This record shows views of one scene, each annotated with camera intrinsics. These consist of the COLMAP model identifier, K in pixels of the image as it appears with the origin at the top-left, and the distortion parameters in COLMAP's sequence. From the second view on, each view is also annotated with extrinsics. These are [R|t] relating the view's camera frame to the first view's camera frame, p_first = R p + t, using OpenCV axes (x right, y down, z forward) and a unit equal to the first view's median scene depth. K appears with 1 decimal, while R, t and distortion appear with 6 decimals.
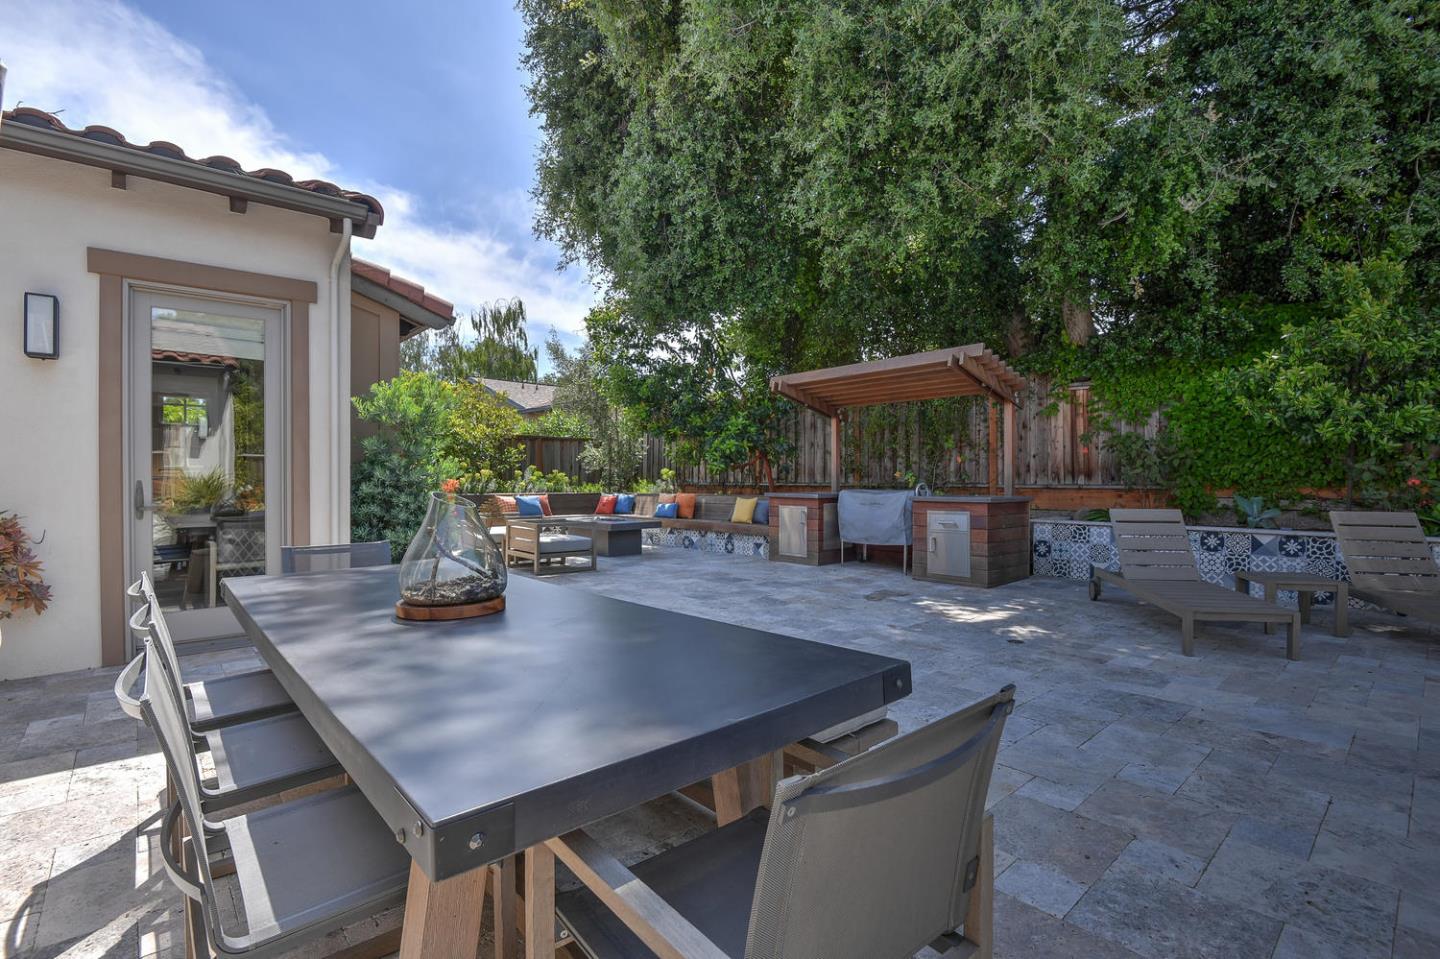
lens RADIAL K [[657.4, 0, 720.0], [0, 657.4, 479.5], [0, 0, 1]] dist [-0.002707, -0.018201]
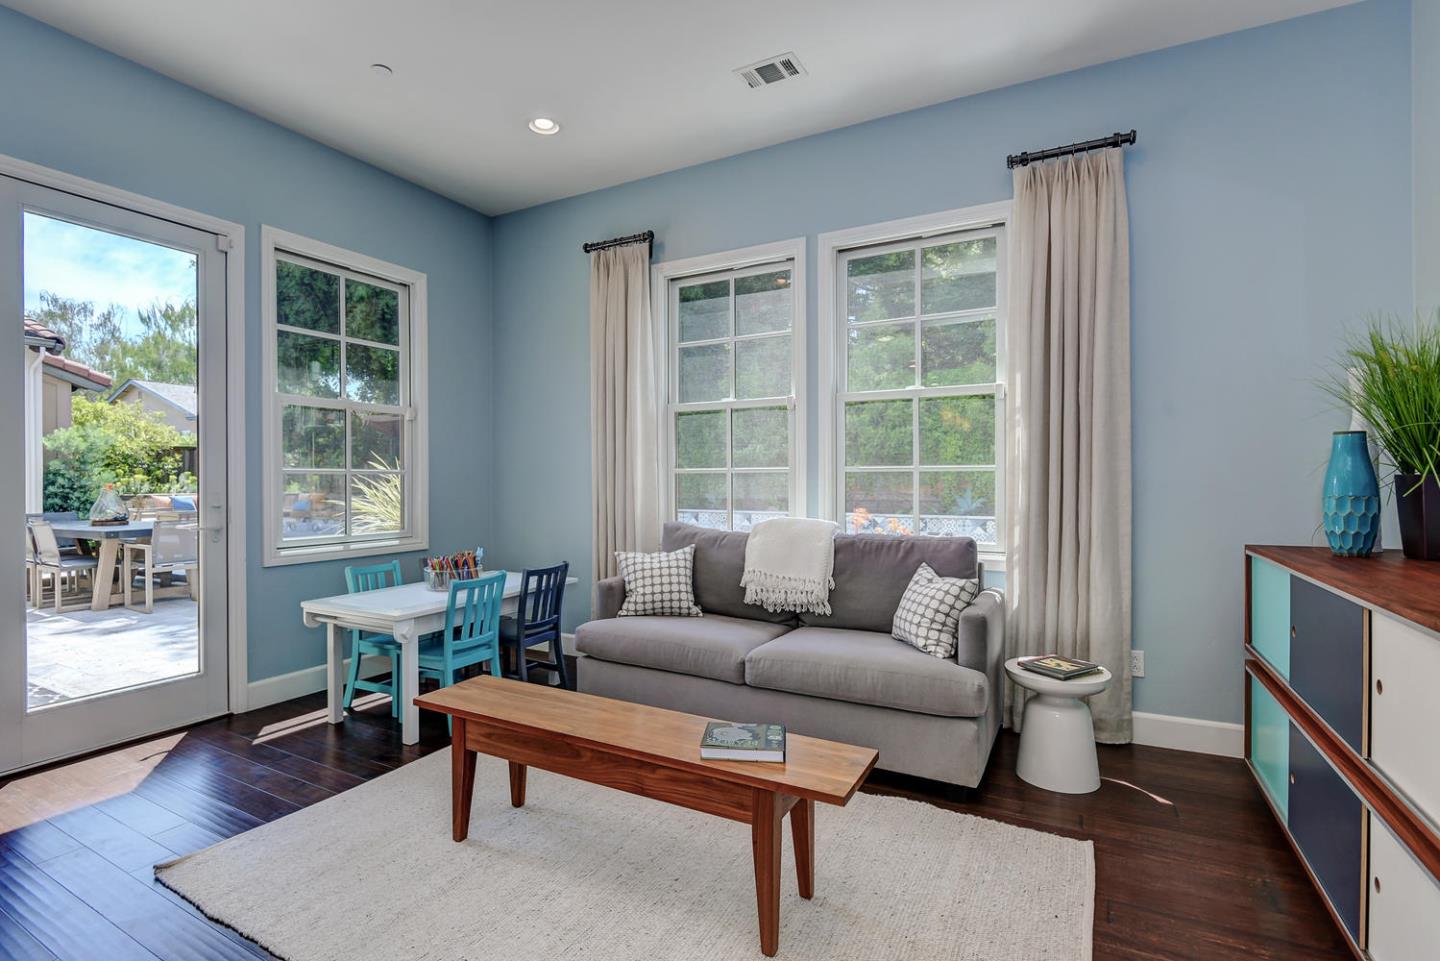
lens RADIAL K [[668.4, 0, 720.0], [0, 668.4, 480.5], [0, 0, 1]] dist [-0.002101, -0.011020]
pose [[0.937797, -0.003127, 0.347169, 0.530471], [0.002886, 0.999995, 0.001211, -0.006762], [-0.347171, -0.000134, 0.937802, -1.279324]]
